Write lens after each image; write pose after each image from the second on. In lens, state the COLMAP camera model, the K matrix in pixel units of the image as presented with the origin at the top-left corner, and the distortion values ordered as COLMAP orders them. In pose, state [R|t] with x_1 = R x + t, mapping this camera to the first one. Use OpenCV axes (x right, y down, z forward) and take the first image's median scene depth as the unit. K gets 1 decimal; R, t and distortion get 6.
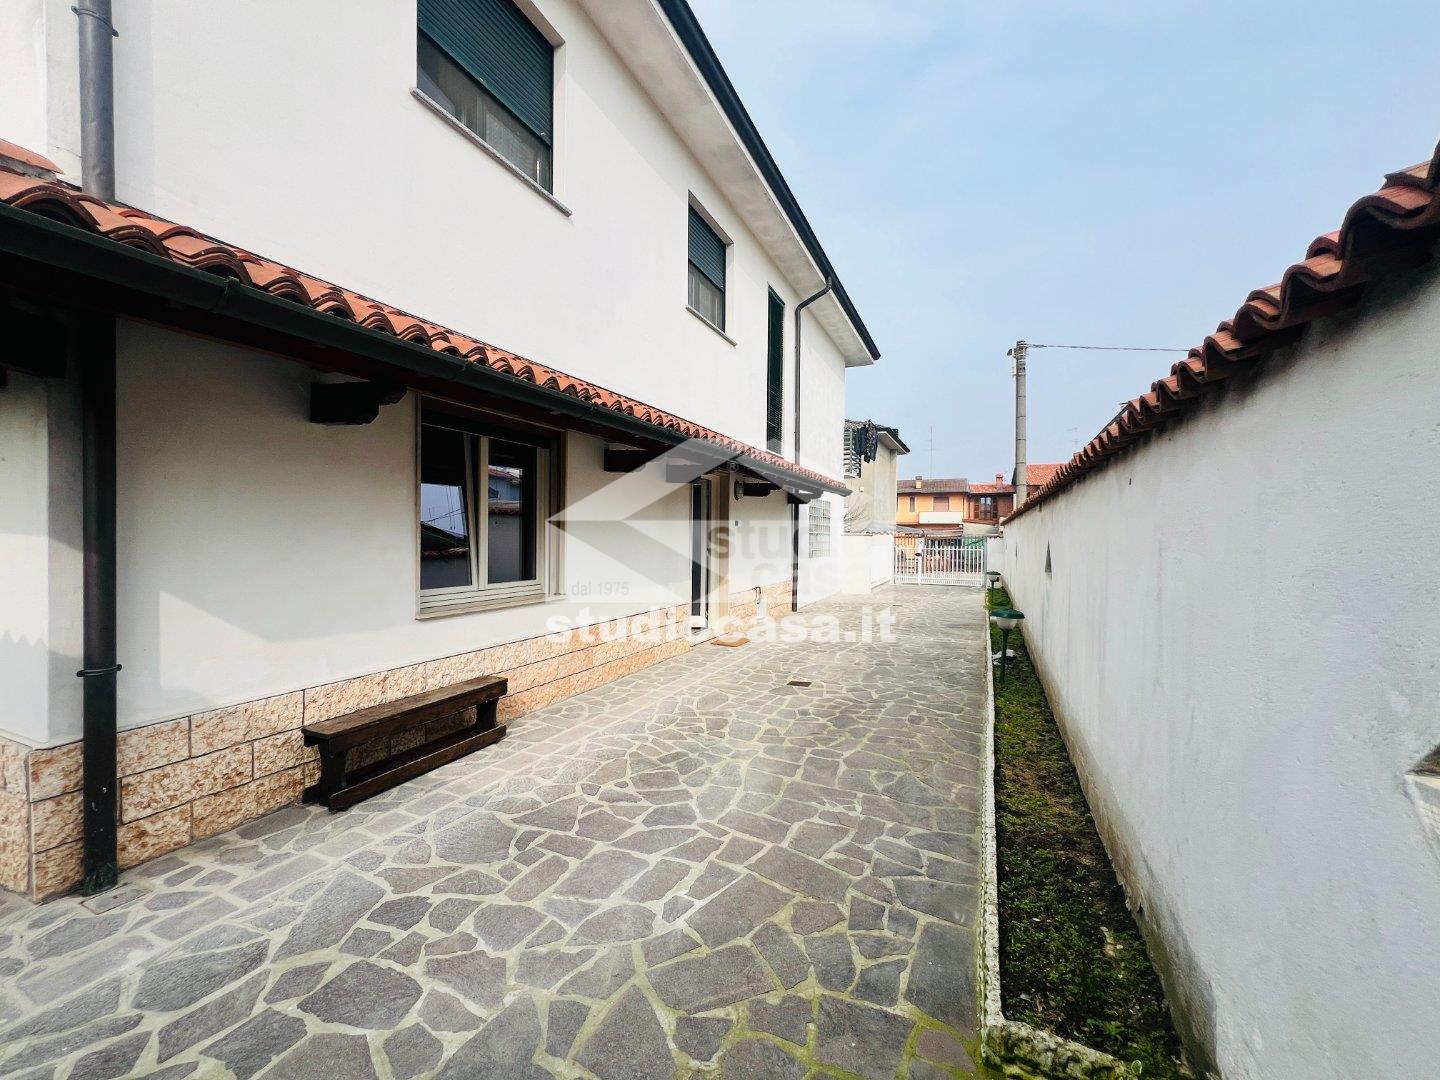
lens RADIAL K [[578.2, 0, 718.2], [0, 578.2, 540.7], [0, 0, 1]] dist [-0.000344, 0.000552]
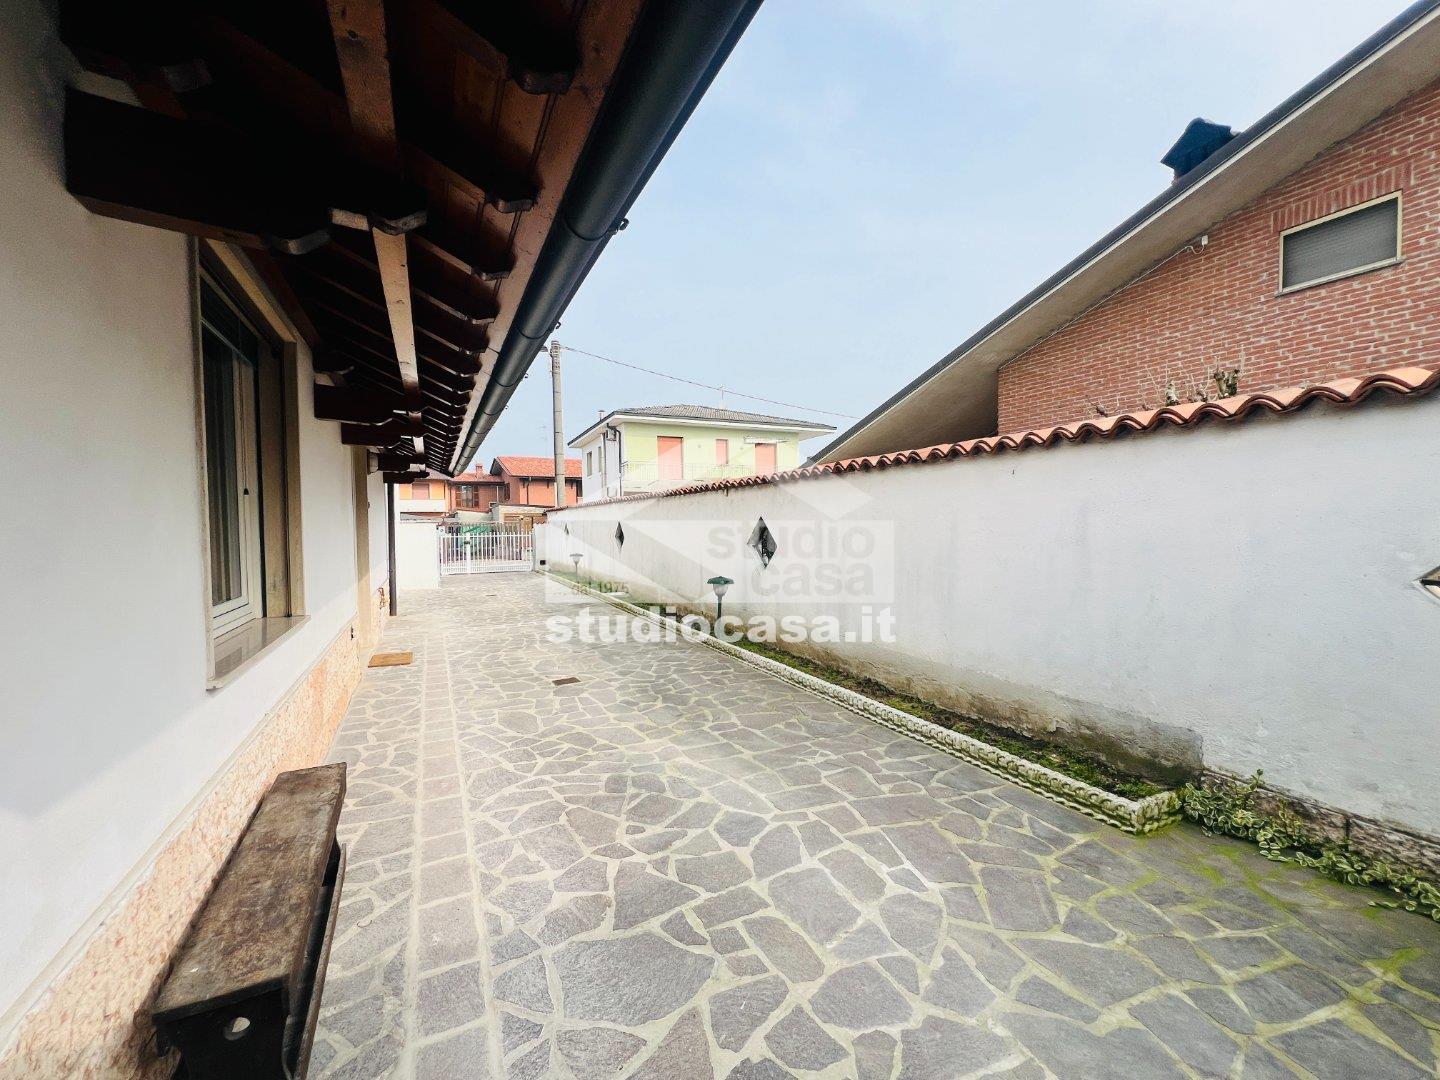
lens RADIAL K [[578.2, 0, 718.2], [0, 578.2, 540.7], [0, 0, 1]] dist [-0.000344, 0.000552]
pose [[0.629624, -0.039967, 0.775872, -0.651191], [0.025850, 0.999201, 0.030494, 0.011319], [-0.776470, 0.000856, 0.630153, 0.400873]]
